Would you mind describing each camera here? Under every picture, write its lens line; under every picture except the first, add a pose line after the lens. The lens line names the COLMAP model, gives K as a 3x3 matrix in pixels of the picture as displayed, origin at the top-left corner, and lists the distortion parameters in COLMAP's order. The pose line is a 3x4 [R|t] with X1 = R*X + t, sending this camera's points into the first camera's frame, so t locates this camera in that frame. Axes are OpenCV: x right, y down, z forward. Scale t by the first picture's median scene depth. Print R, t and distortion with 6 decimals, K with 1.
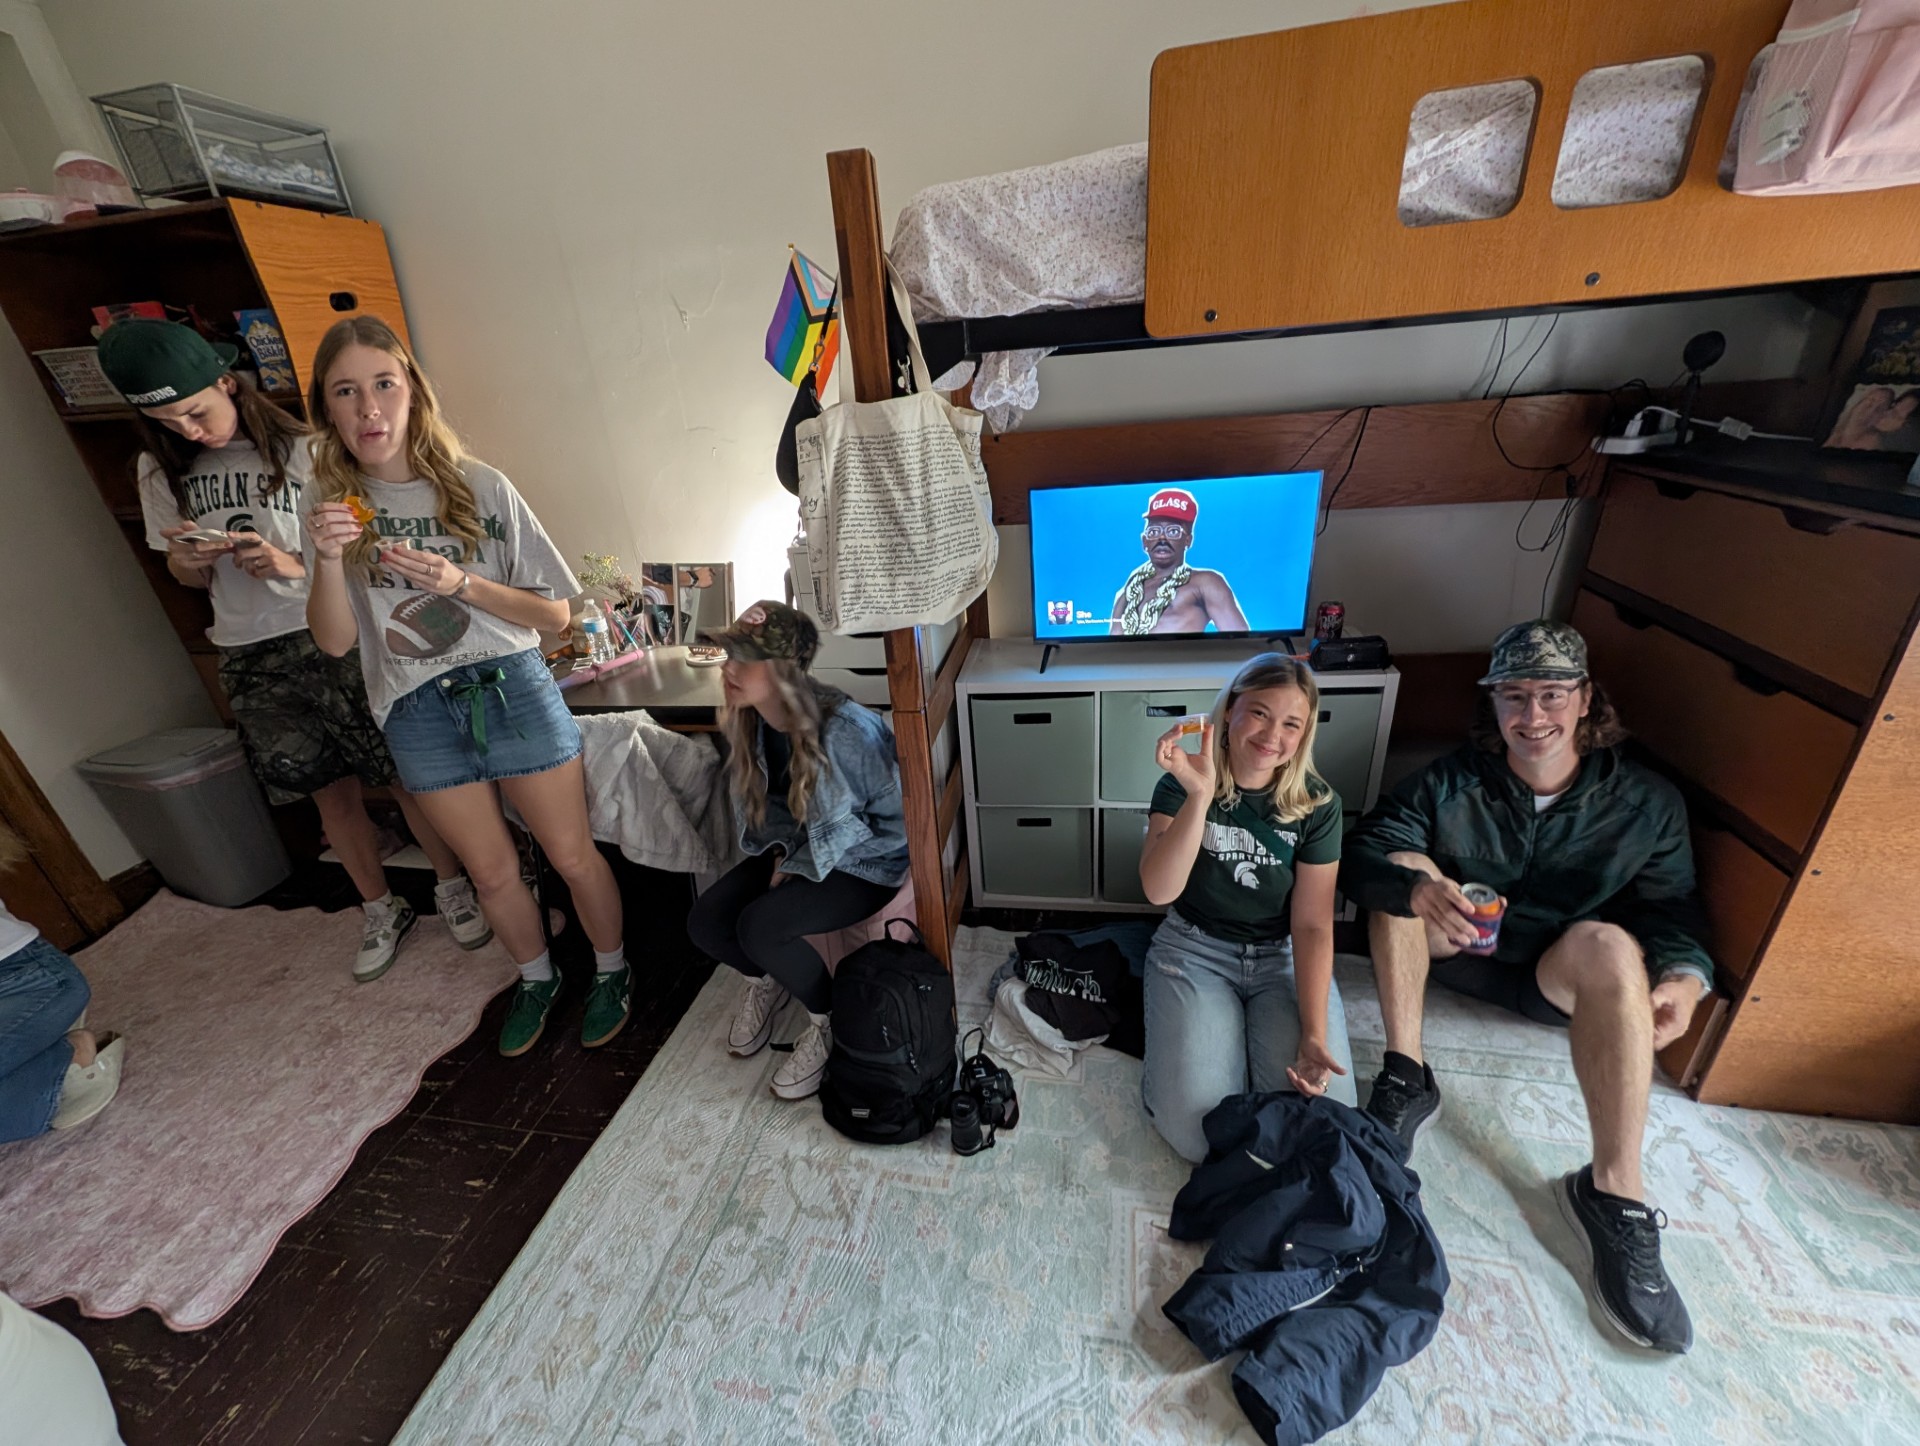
lens RADIAL K [[745.7, 0, 960.0], [0, 745.7, 716.9], [0, 0, 1]] dist [-0.000755, 0.000098]
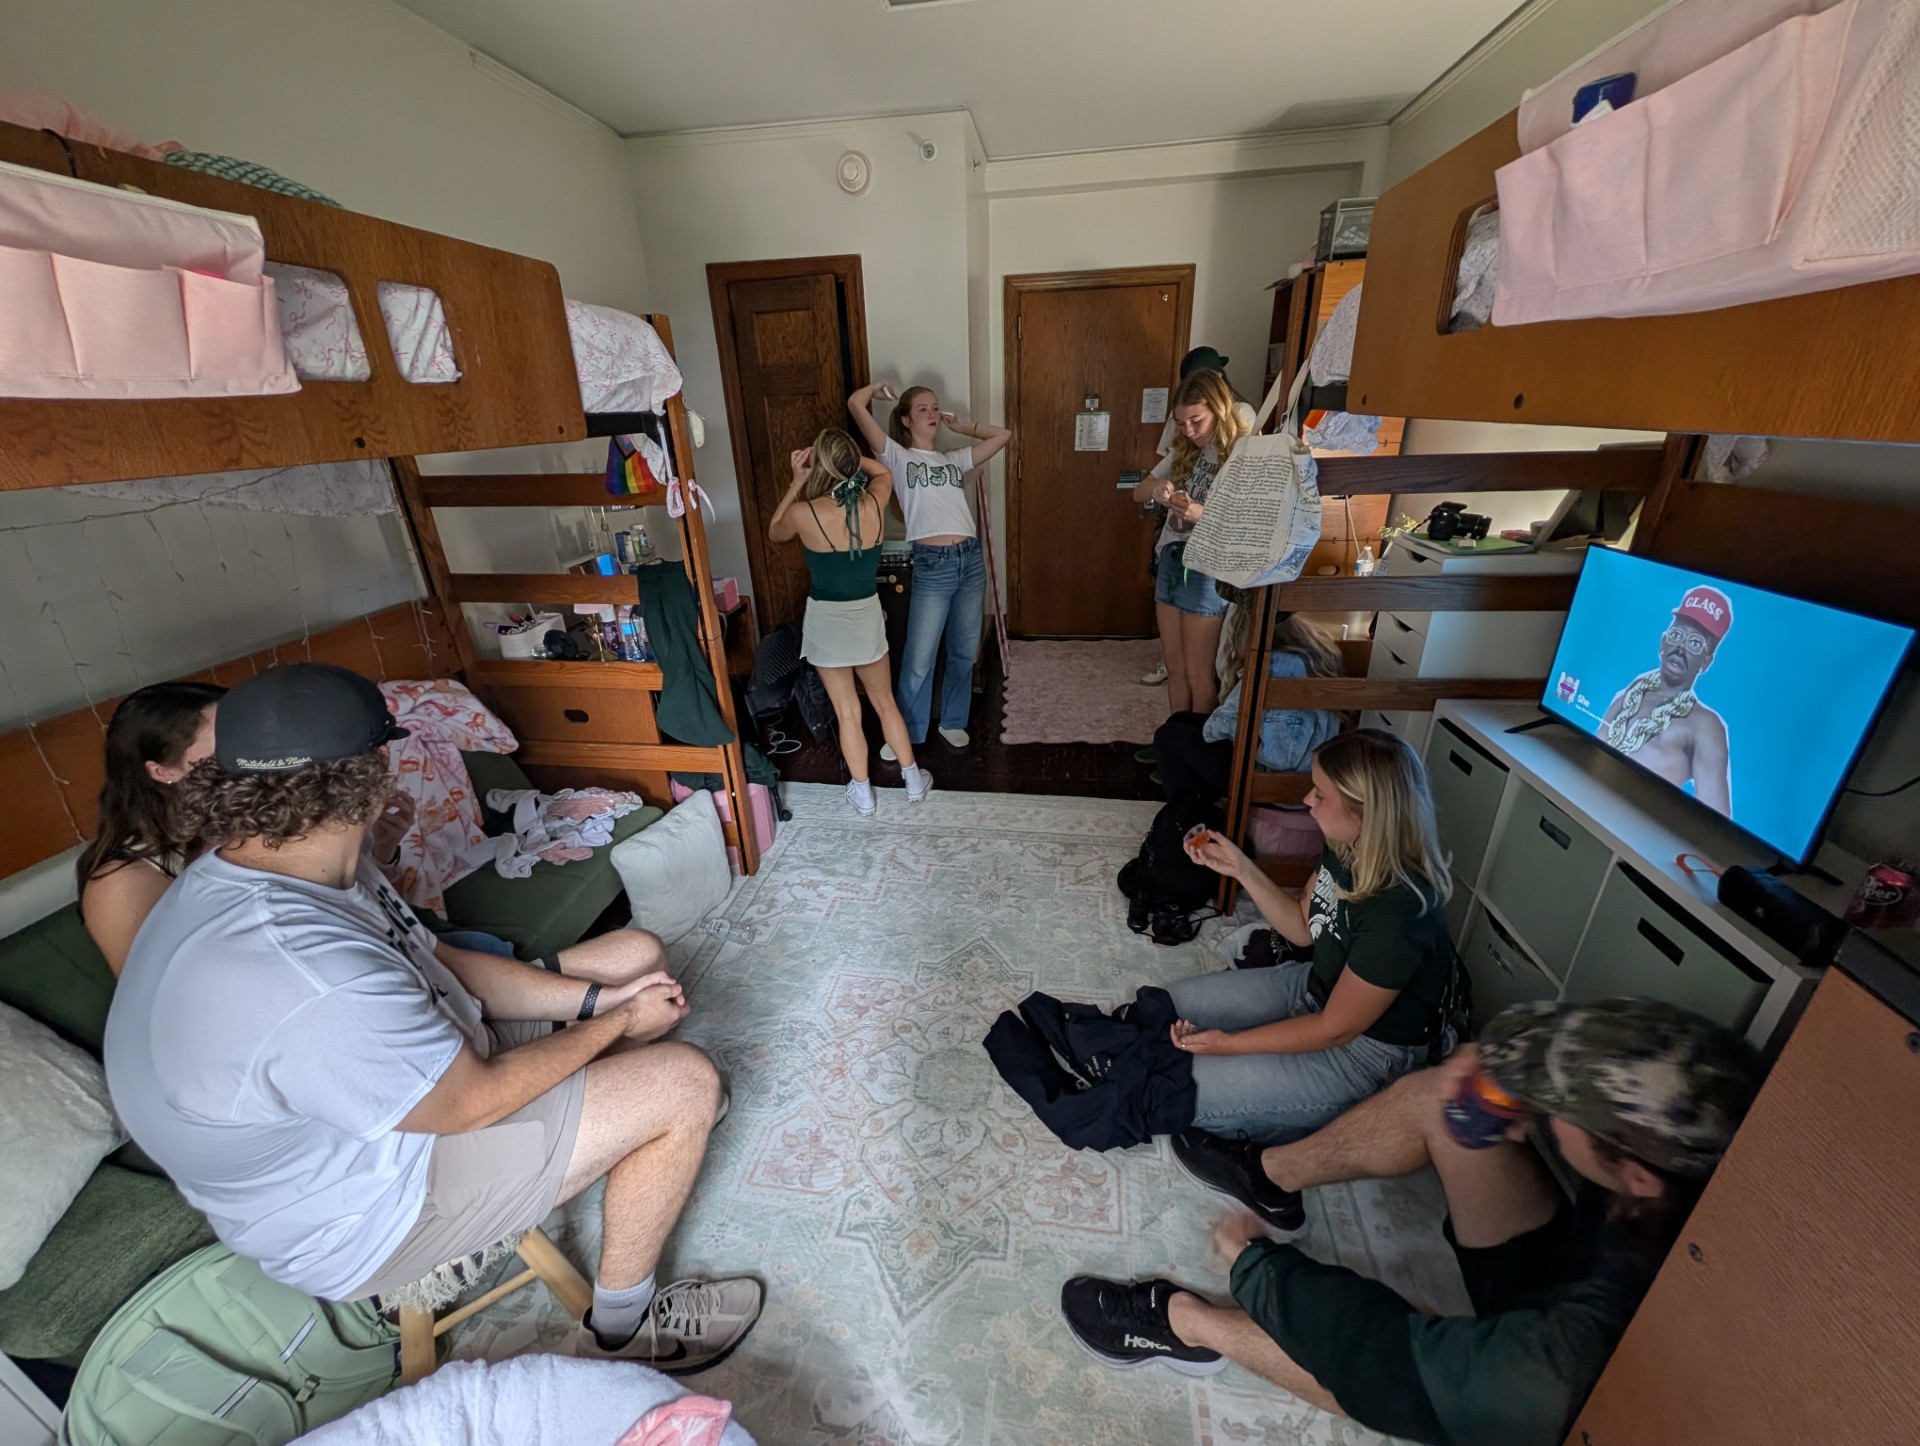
lens RADIAL K [[745.7, 0, 960.8], [0, 745.7, 725.8], [0, 0, 1]] dist [-0.000755, 0.000098]
pose [[0.059773, 0.478238, -0.876194, 0.914718], [-0.386750, 0.820300, 0.421347, -0.205367], [0.920246, 0.313683, 0.233990, 0.166866]]
